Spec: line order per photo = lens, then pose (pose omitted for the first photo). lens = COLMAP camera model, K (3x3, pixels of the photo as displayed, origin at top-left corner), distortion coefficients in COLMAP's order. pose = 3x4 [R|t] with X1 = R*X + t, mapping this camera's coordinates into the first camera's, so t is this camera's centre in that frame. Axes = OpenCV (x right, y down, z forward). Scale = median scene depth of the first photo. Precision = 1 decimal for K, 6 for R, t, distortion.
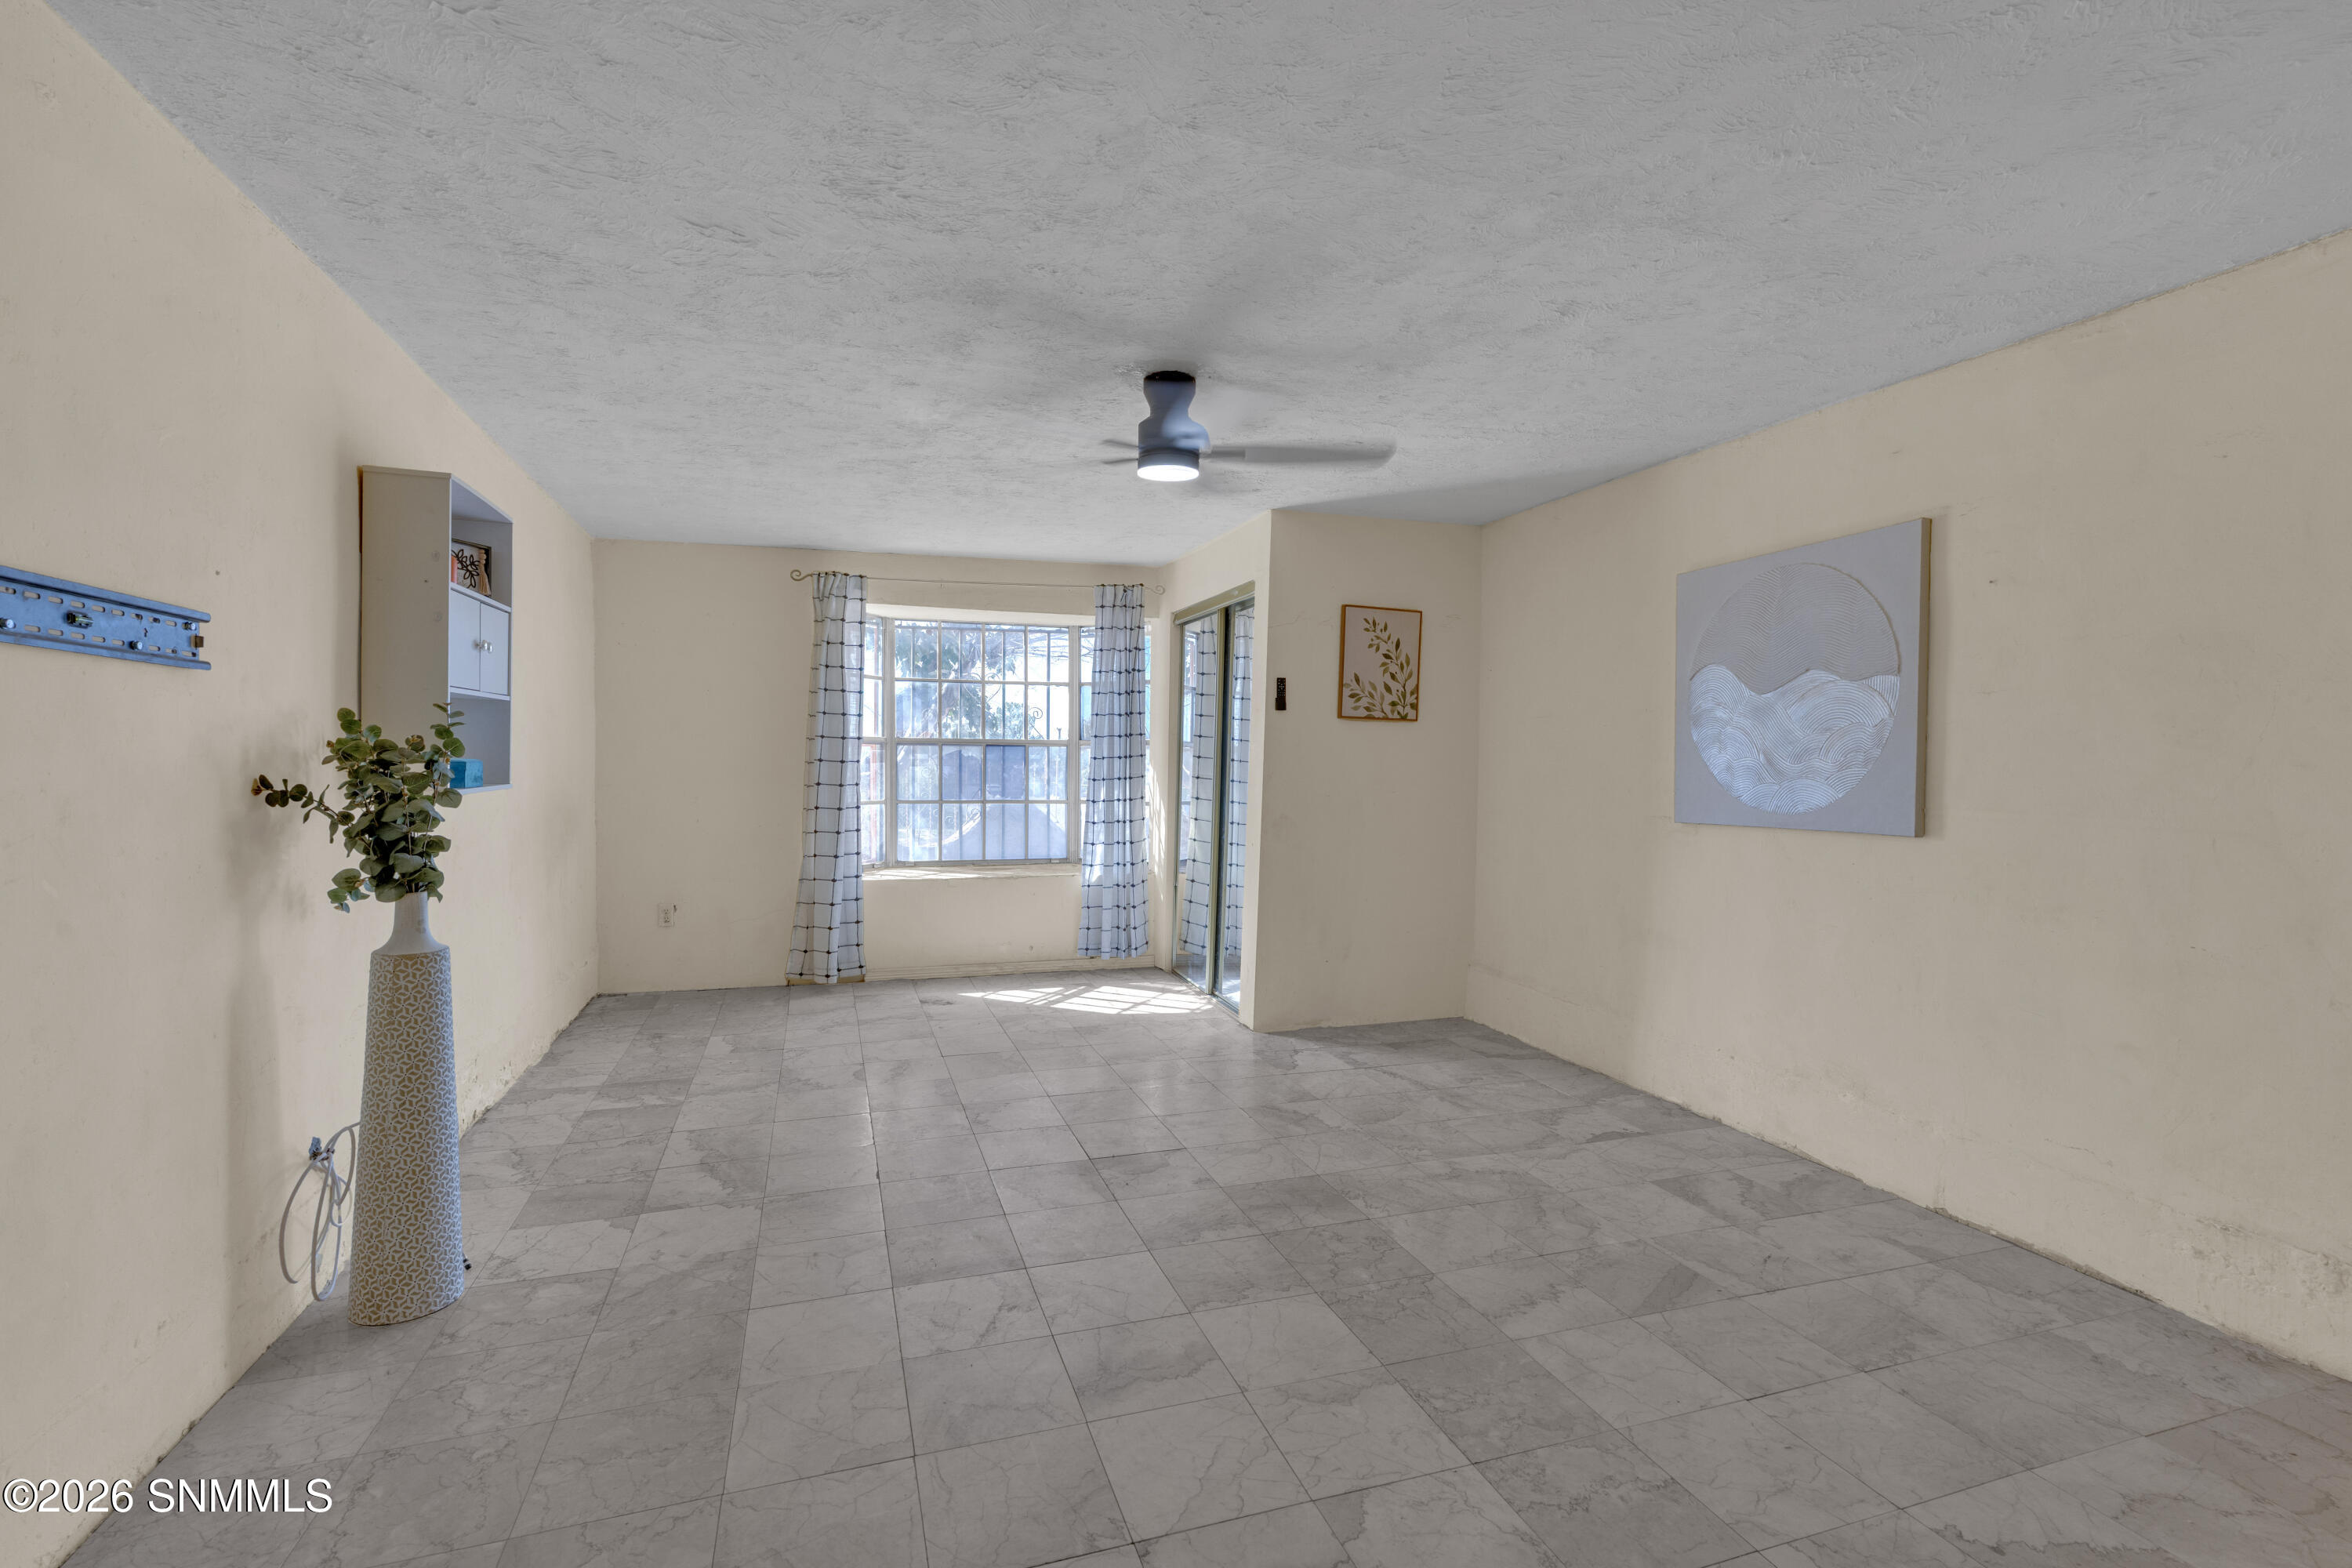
lens RADIAL K [[1047.5, 0, 1178.0], [0, 1047.5, 773.6], [0, 0, 1]] dist [-0.006158, 0.000920]
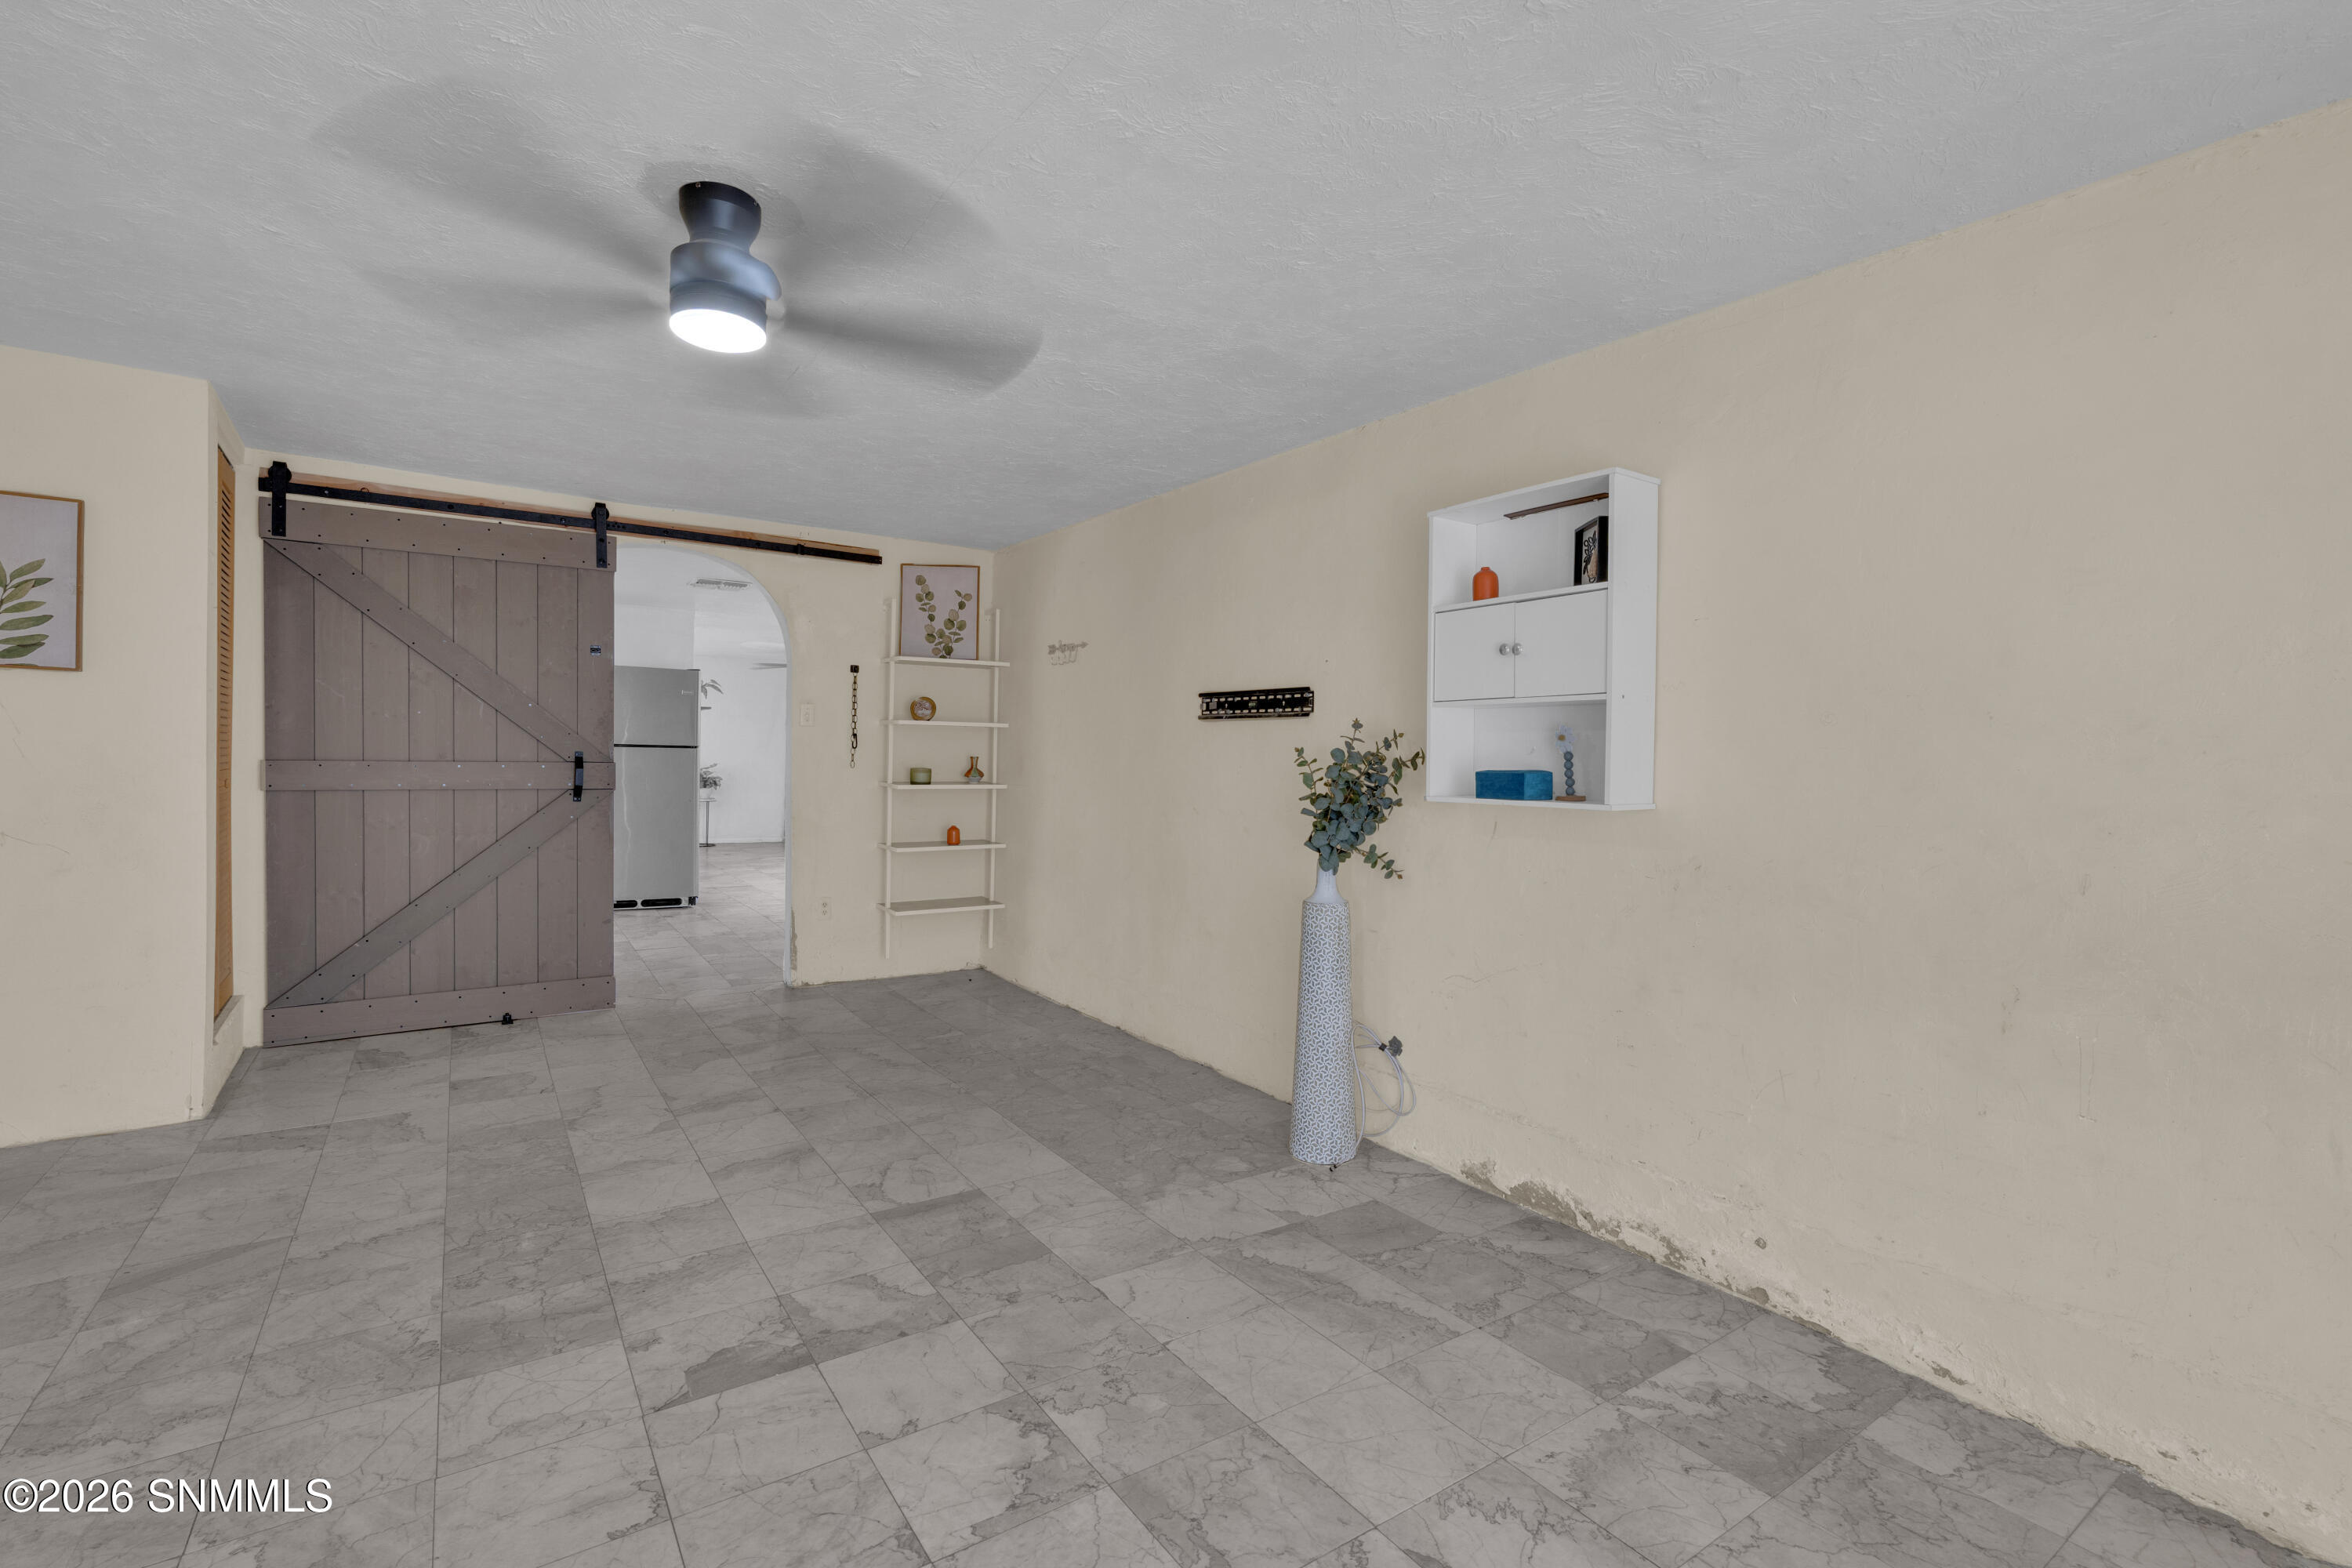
lens RADIAL K [[1047.5, 0, 1178.0], [0, 1047.5, 773.6], [0, 0, 1]] dist [-0.006158, 0.000920]
pose [[-0.961660, -0.026304, -0.272981, -0.134789], [-0.034904, 0.999034, 0.026695, -0.028733], [0.272015, 0.035200, -0.961649, 1.979740]]
